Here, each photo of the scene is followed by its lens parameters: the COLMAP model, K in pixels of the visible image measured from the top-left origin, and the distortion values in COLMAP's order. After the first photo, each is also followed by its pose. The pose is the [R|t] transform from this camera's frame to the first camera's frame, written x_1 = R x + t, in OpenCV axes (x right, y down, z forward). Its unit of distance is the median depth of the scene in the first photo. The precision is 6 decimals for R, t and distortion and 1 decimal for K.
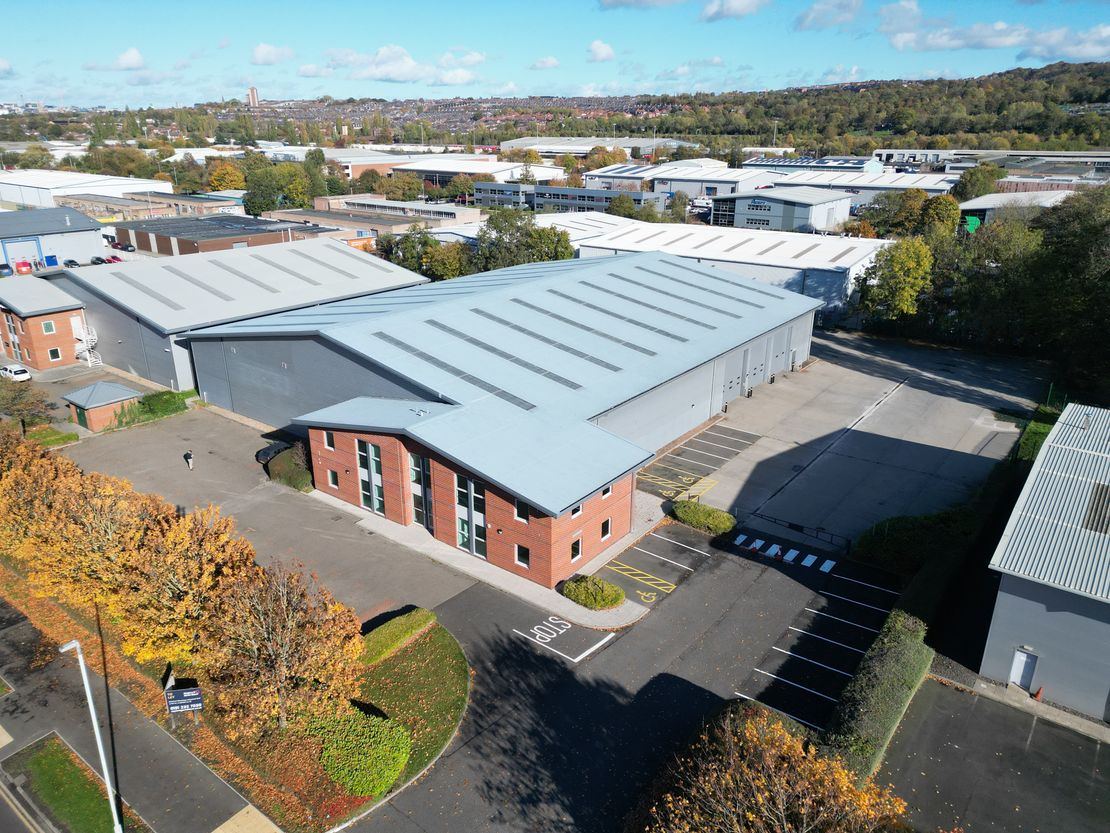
lens RADIAL K [[773.4, 0, 550.4], [0, 773.4, 412.7], [0, 0, 1]] dist [0.081244, -0.076428]
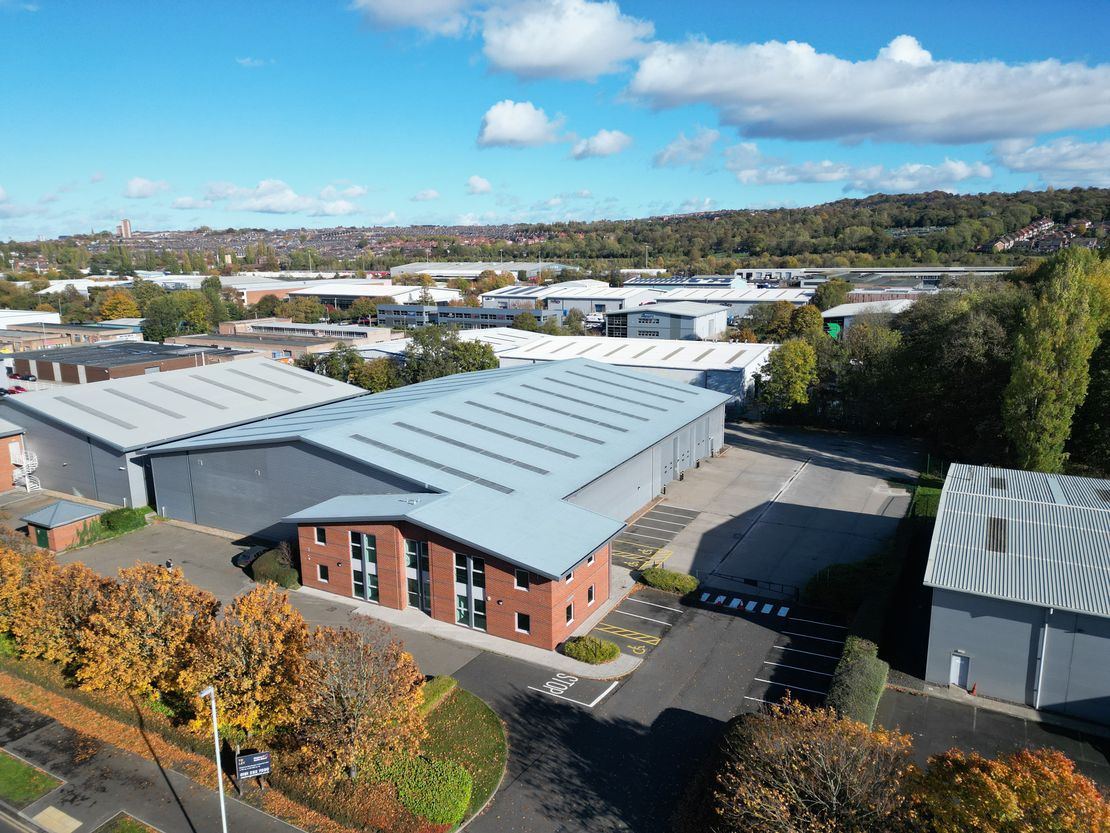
lens RADIAL K [[773.4, 0, 550.4], [0, 773.4, 412.7], [0, 0, 1]] dist [0.081244, -0.076428]
pose [[0.988709, -0.045089, 0.142903, -0.092112], [0.065565, 0.987695, -0.141986, 0.032282], [-0.134743, 0.149752, 0.979499, -0.084719]]
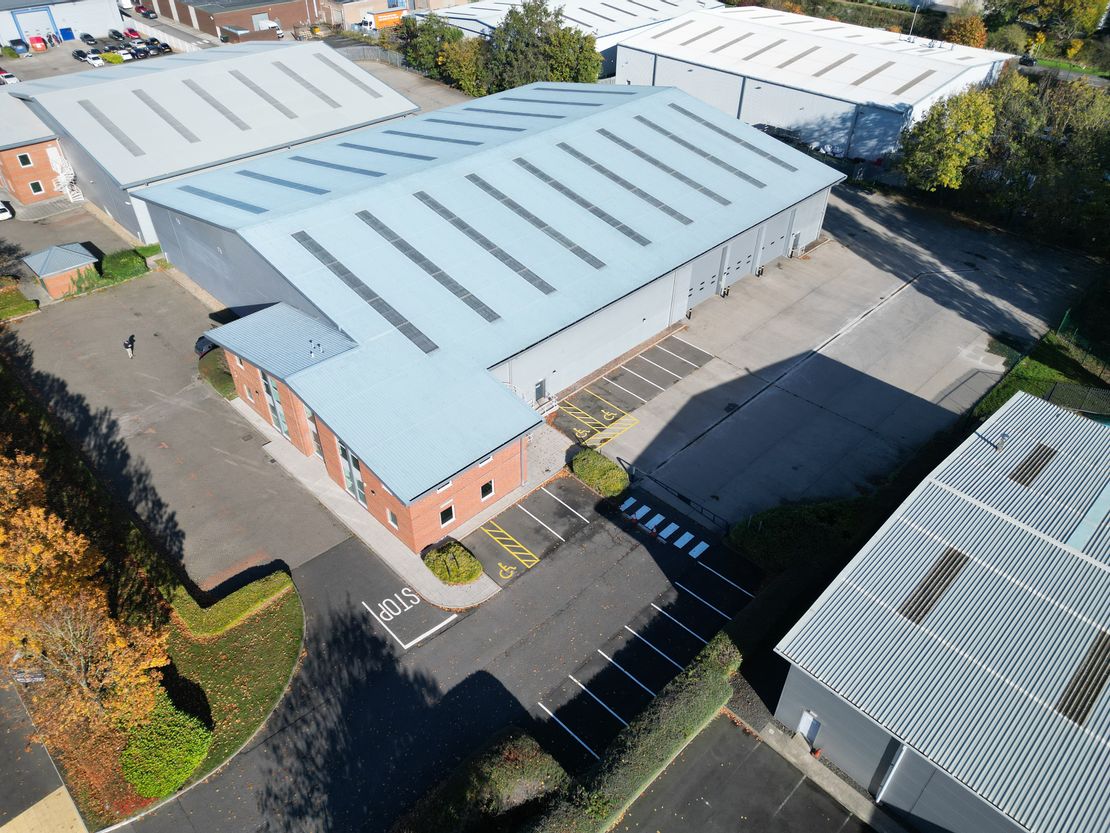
lens RADIAL K [[773.4, 0, 550.4], [0, 773.4, 412.7], [0, 0, 1]] dist [0.081244, -0.076428]
pose [[0.990796, 0.088930, -0.102053, 0.170848], [-0.052834, 0.948180, 0.313309, -0.182788], [0.124627, -0.305034, 0.944152, 0.063919]]
